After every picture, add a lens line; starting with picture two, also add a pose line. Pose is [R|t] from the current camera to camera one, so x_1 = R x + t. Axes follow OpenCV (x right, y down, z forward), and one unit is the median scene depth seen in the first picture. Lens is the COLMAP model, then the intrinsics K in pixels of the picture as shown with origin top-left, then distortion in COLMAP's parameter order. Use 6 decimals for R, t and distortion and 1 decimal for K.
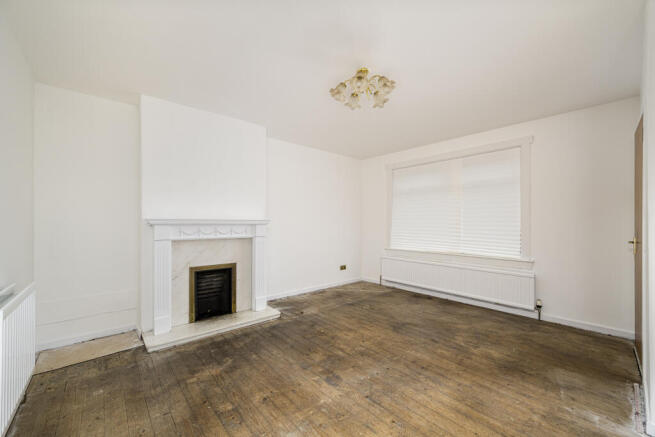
lens RADIAL K [[261.5, 0, 327.2], [0, 261.5, 222.5], [0, 0, 1]] dist [0.003348, 0.000048]
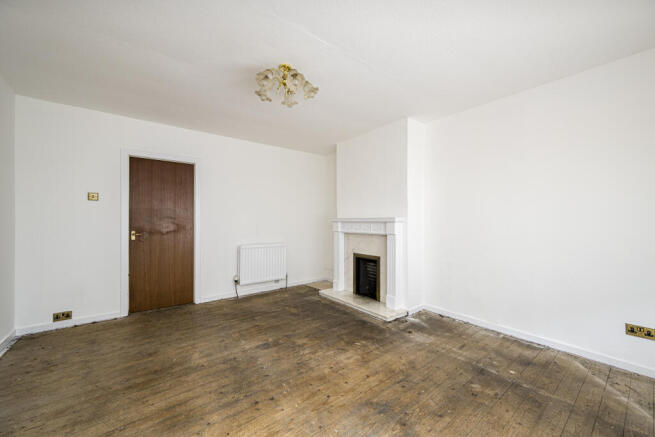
lens RADIAL K [[261.5, 0, 327.1], [0, 261.5, 219.1], [0, 0, 1]] dist [0.003348, 0.000048]
pose [[-0.070475, -0.007743, -0.997484, 0.847145], [0.003908, 0.999960, -0.008038, 0.003363], [0.997506, -0.004465, -0.070442, 0.938978]]
